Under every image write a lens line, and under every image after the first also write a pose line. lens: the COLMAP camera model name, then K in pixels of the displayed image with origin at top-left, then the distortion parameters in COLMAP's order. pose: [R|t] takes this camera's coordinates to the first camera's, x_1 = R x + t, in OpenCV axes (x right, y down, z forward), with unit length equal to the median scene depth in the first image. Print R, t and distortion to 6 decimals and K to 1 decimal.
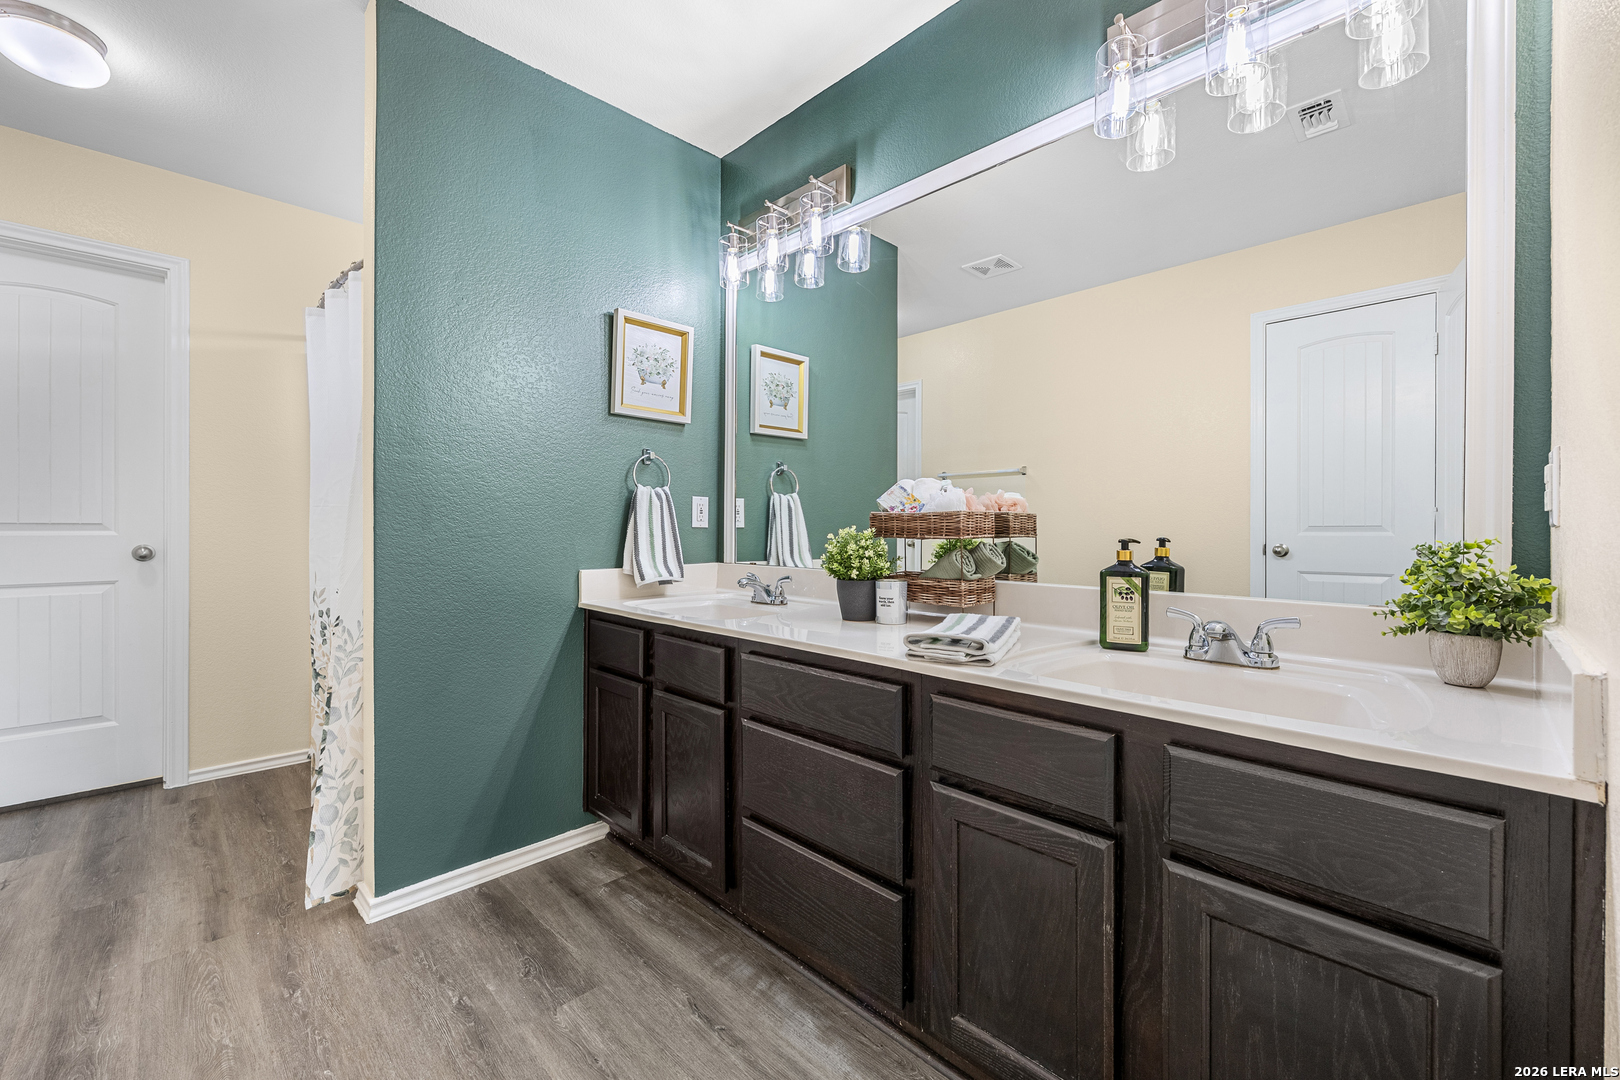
lens RADIAL K [[653.5, 0, 812.8], [0, 653.5, 525.4], [0, 0, 1]] dist [-0.000429, 0.000052]
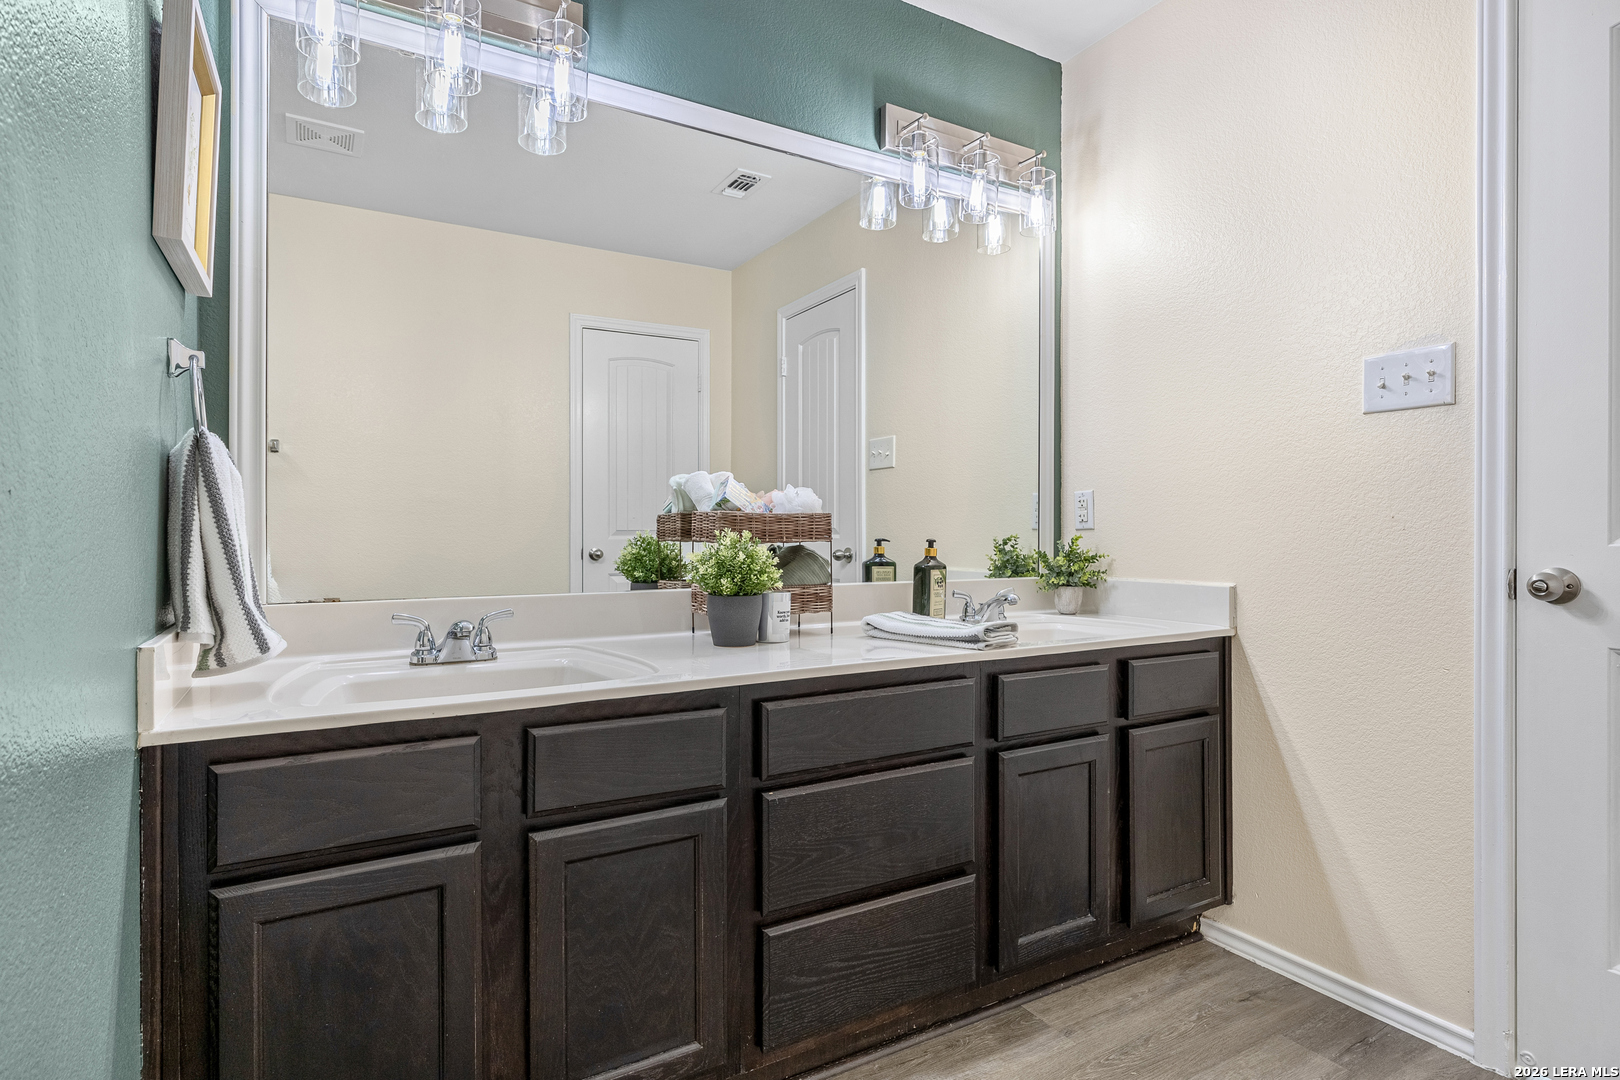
lens RADIAL K [[858.2, 0, 814.4], [0, 858.2, 541.2], [0, 0, 1]] dist [0.025390, 0.000103]
pose [[0.257473, -0.015046, 0.966168, -0.983863], [0.003626, 0.999887, 0.014605, 0.001323], [-0.966279, -0.000257, 0.257499, 0.679993]]
